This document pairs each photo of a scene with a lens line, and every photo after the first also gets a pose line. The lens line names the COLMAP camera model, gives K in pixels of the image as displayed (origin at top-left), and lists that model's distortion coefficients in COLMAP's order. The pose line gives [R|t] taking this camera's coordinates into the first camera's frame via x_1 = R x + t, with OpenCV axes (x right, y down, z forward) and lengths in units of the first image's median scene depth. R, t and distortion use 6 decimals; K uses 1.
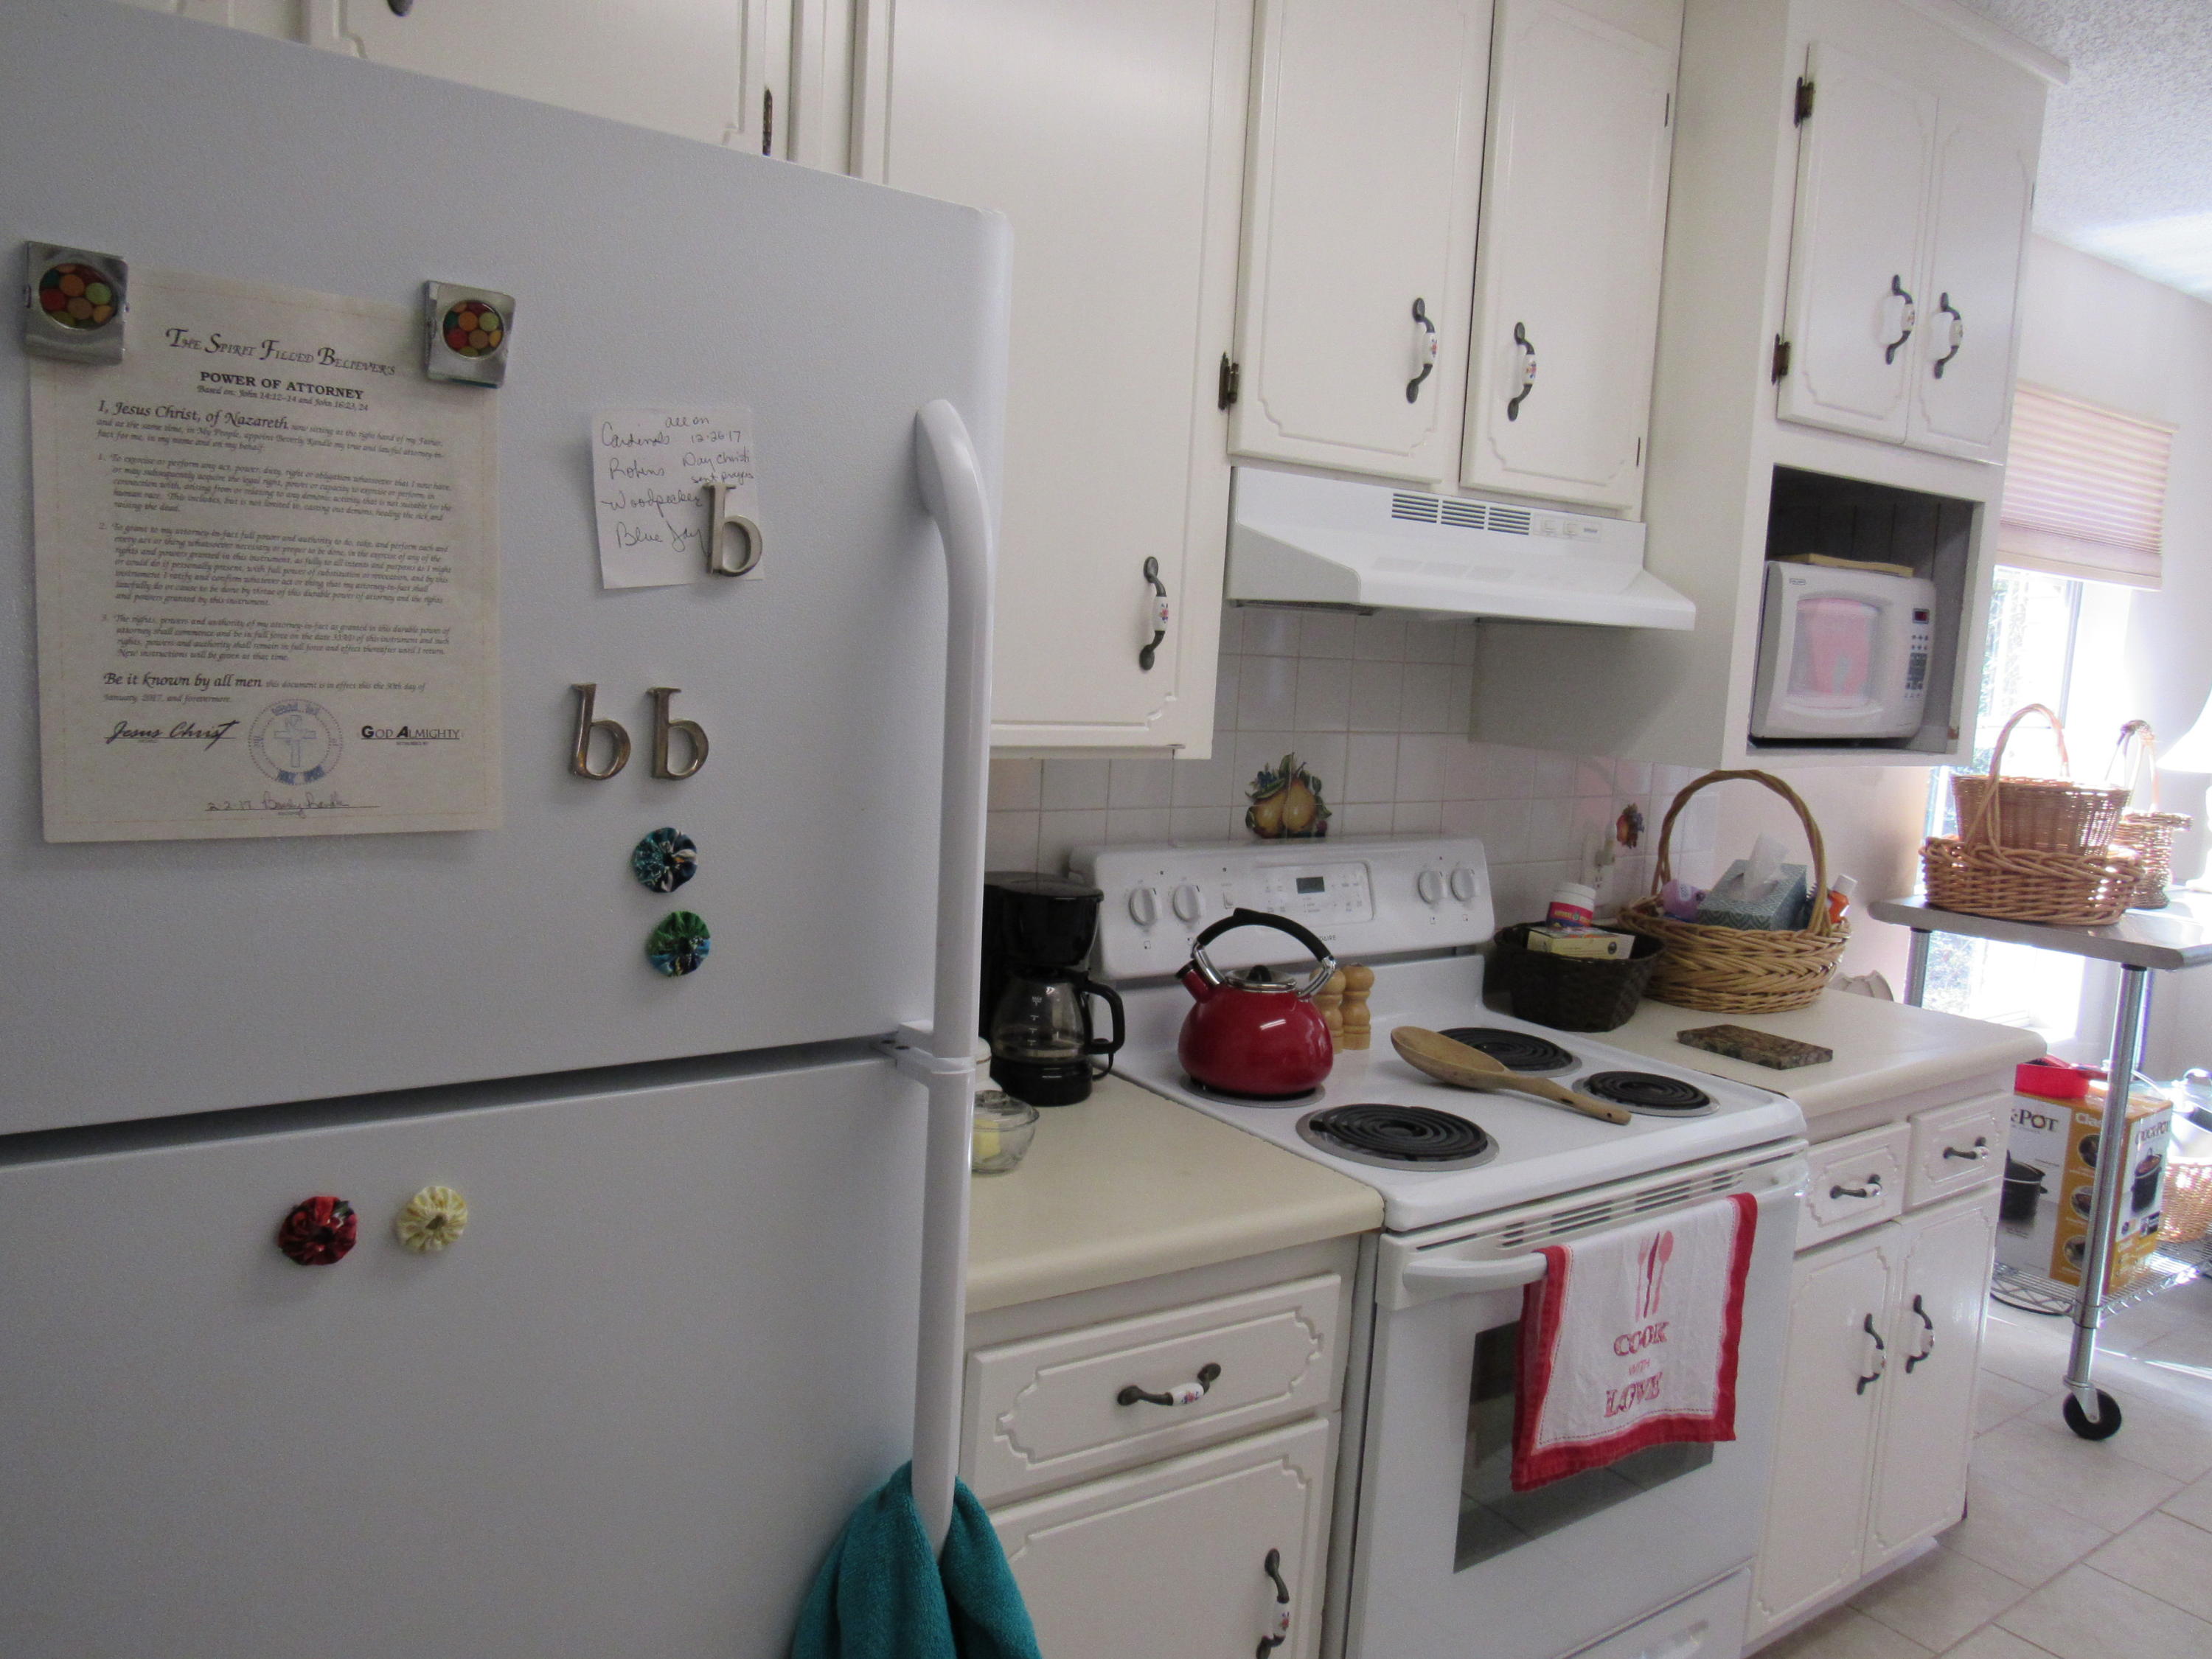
lens RADIAL K [[1586.8, 0, 1115.0], [0, 1586.8, 820.9], [0, 0, 1]] dist [-0.022800, 0.000620]
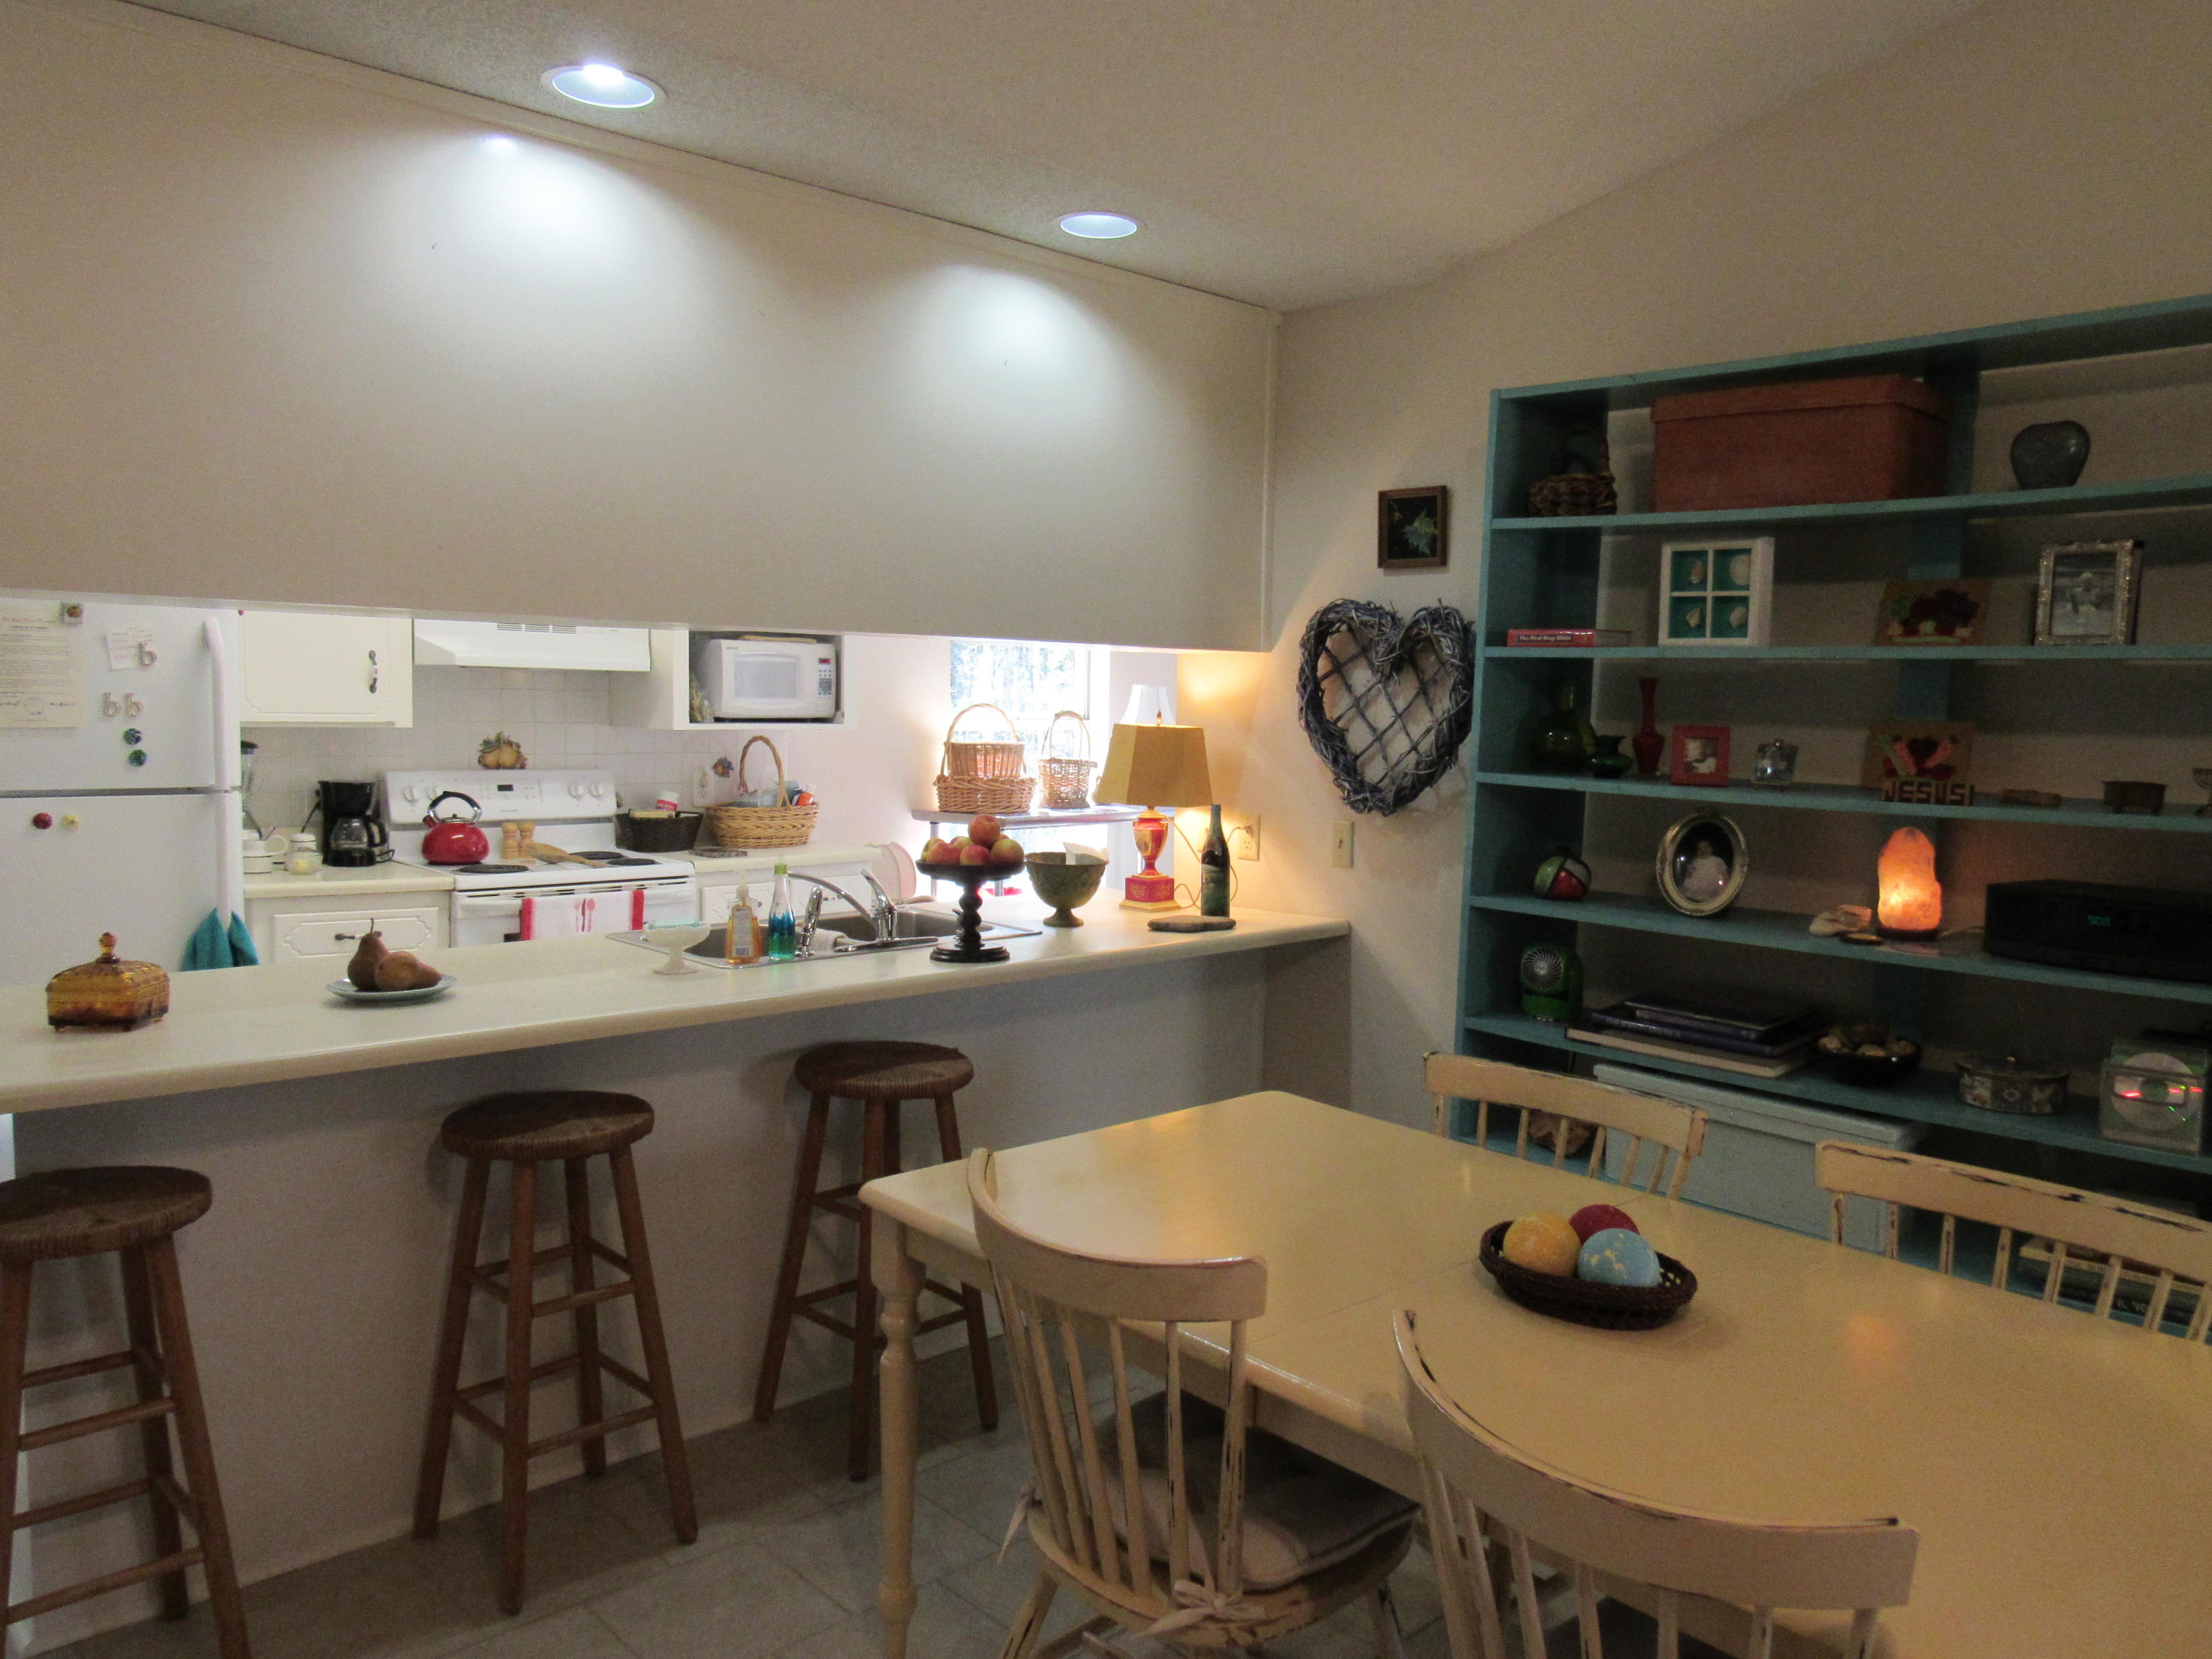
lens RADIAL K [[1586.8, 0, 1099.7], [0, 1586.8, 838.1], [0, 0, 1]] dist [-0.022800, 0.000620]
pose [[0.991392, -0.043176, 0.123603, 0.766051], [0.046256, 0.998684, -0.022161, 0.225802], [-0.122483, 0.027688, 0.992084, -1.515187]]
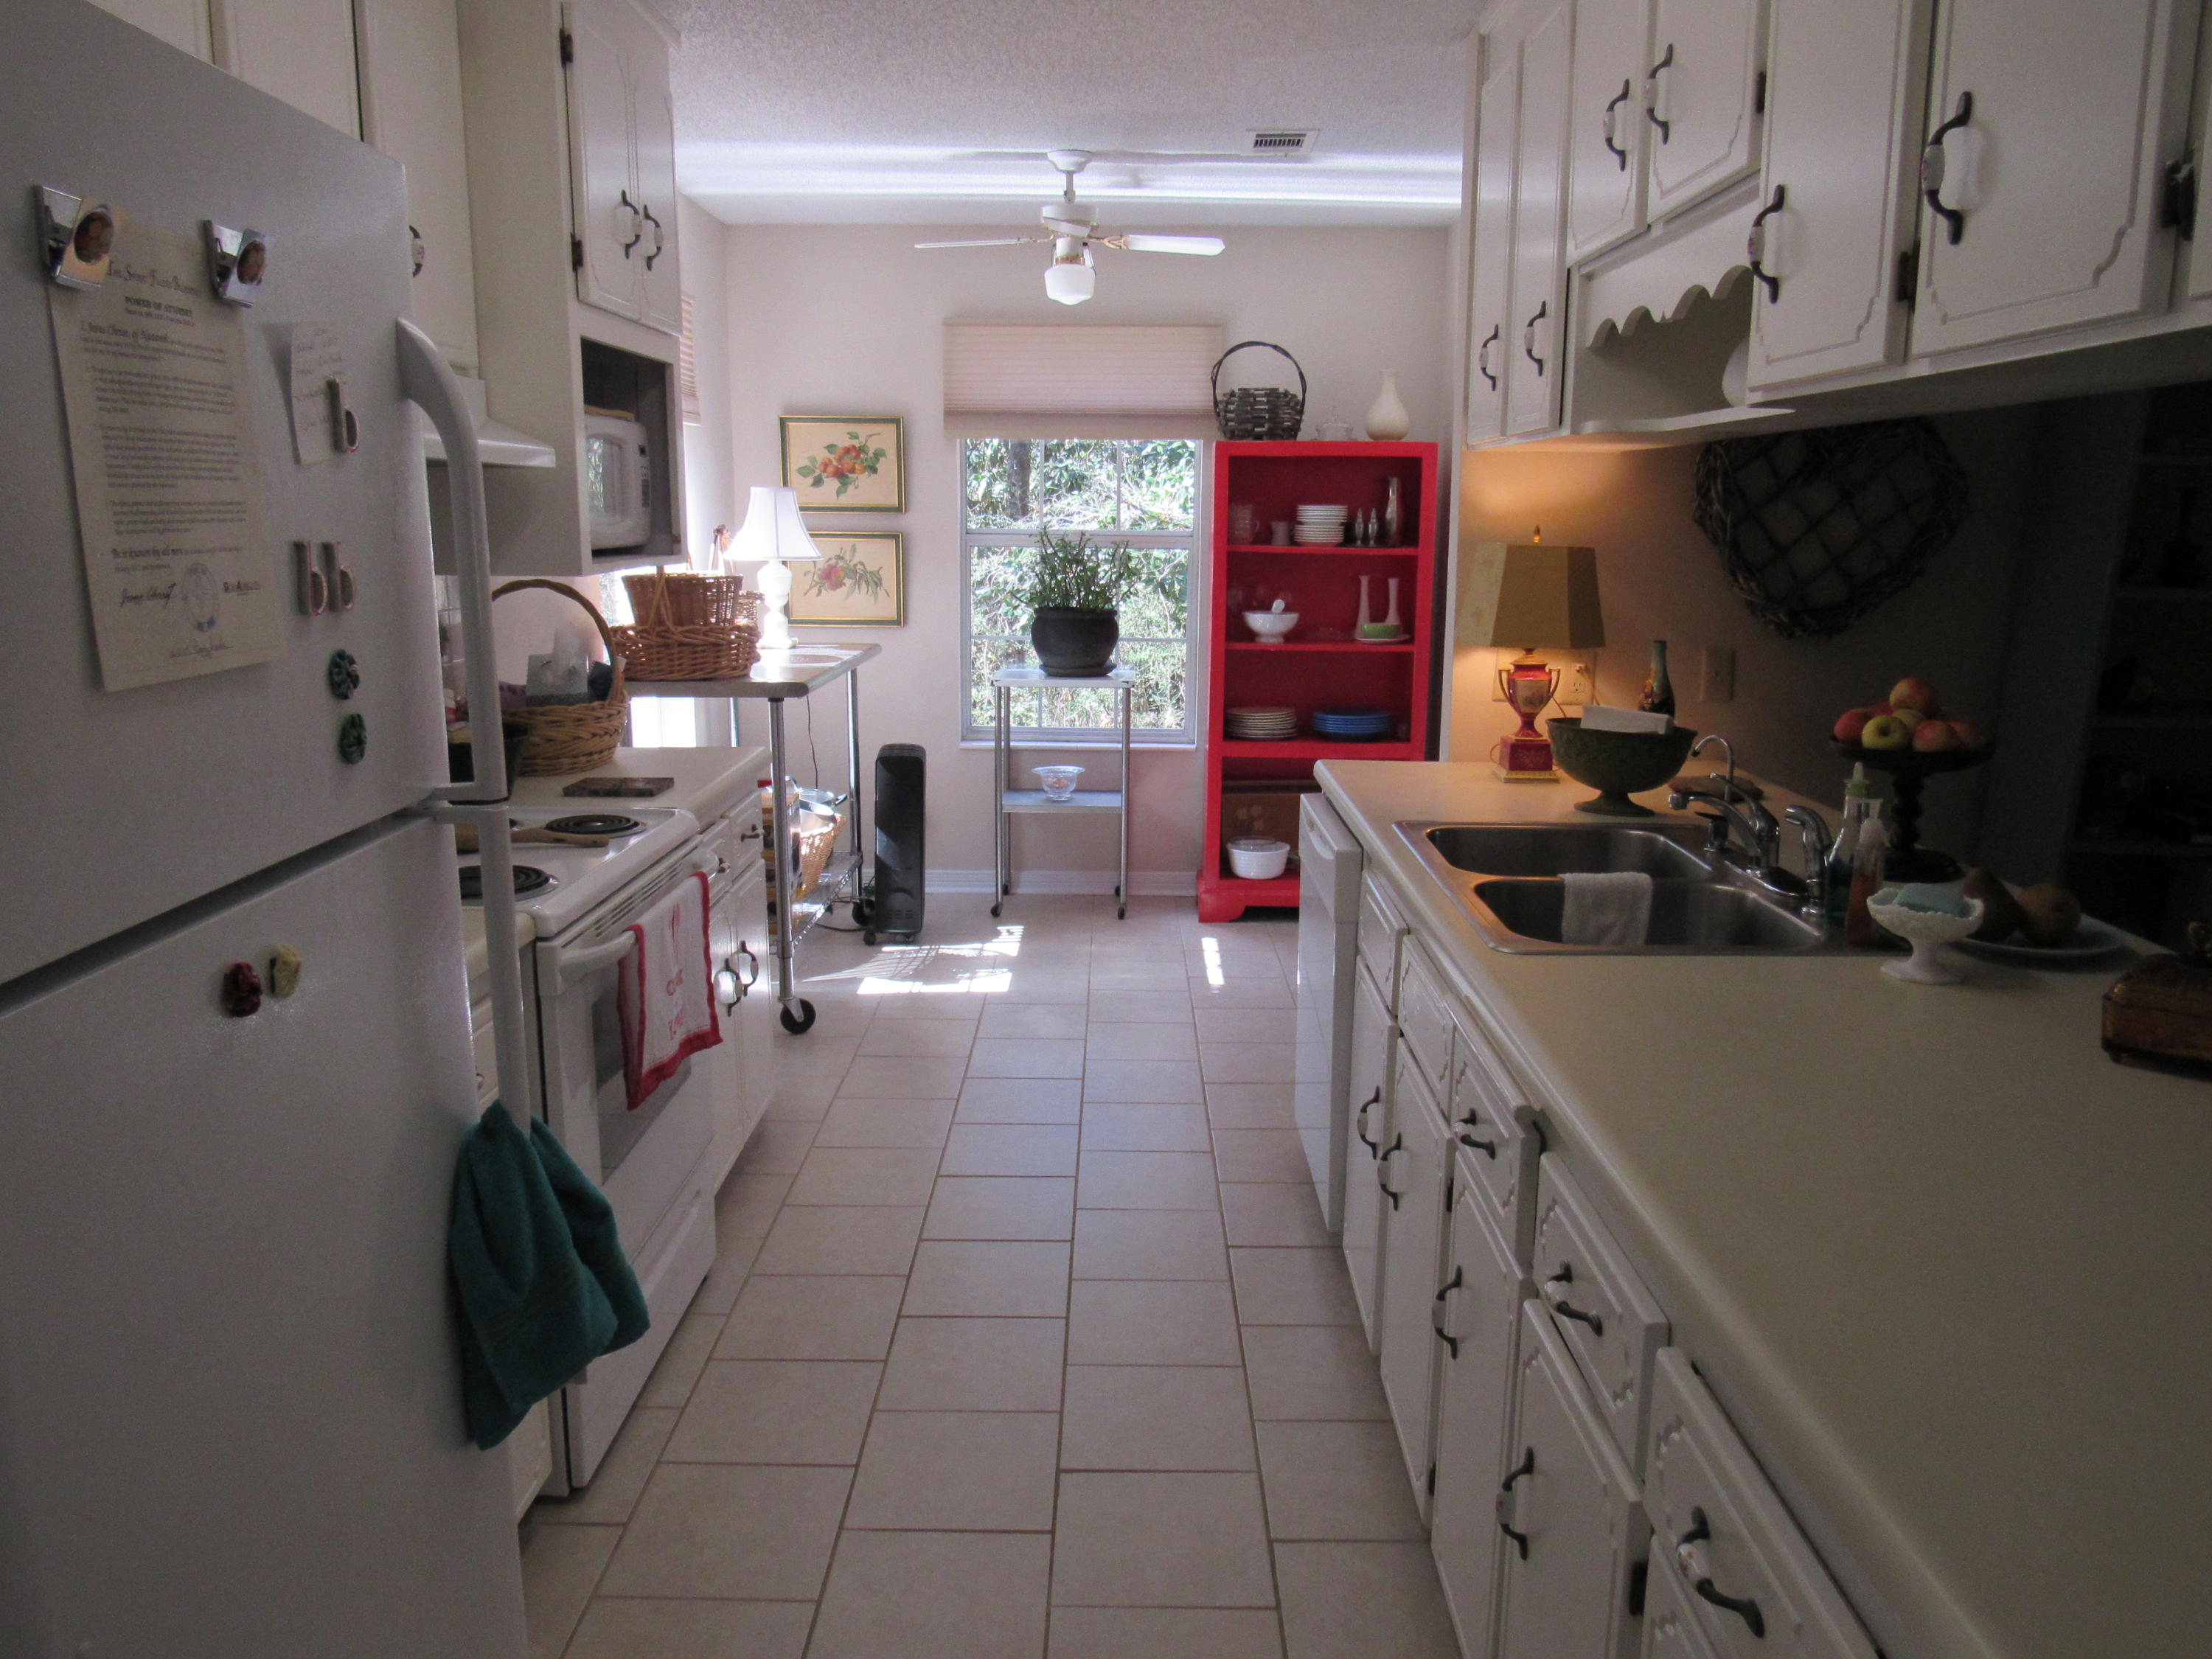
lens RADIAL K [[1586.8, 0, 1107.1], [0, 1586.8, 817.8], [0, 0, 1]] dist [-0.022800, 0.000620]
pose [[0.590289, -0.199850, 0.782061, -0.446373], [0.116501, 0.979815, 0.162452, 0.000922], [-0.798741, -0.004783, 0.601656, -0.132996]]
